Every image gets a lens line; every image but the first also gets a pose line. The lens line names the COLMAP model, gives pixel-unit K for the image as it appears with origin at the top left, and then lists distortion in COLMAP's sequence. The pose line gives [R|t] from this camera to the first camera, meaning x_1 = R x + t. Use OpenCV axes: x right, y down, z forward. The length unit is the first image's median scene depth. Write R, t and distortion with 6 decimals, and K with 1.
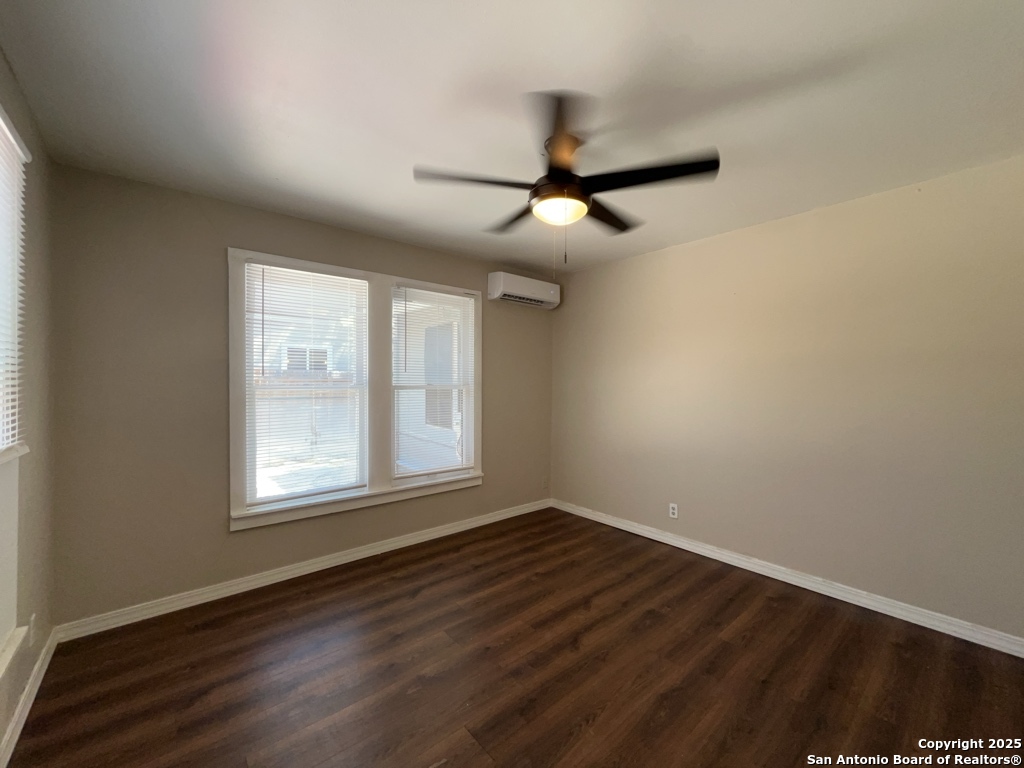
lens RADIAL K [[413.3, 0, 513.4], [0, 413.3, 385.7], [0, 0, 1]] dist [-0.002994, 0.000044]
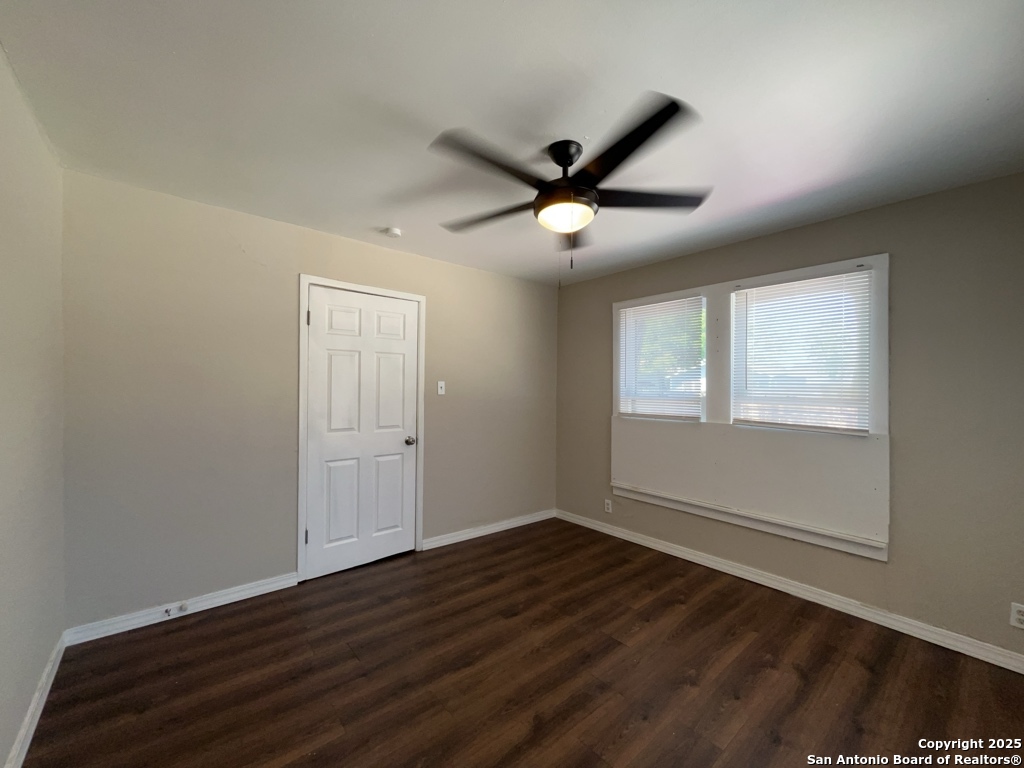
lens RADIAL K [[413.3, 0, 513.4], [0, 413.3, 385.7], [0, 0, 1]] dist [-0.002994, 0.000044]
pose [[-0.999777, -0.018461, 0.010249, 0.223512], [-0.018416, 0.999820, 0.004503, -0.030245], [-0.010331, 0.004313, -0.999937, 1.988165]]
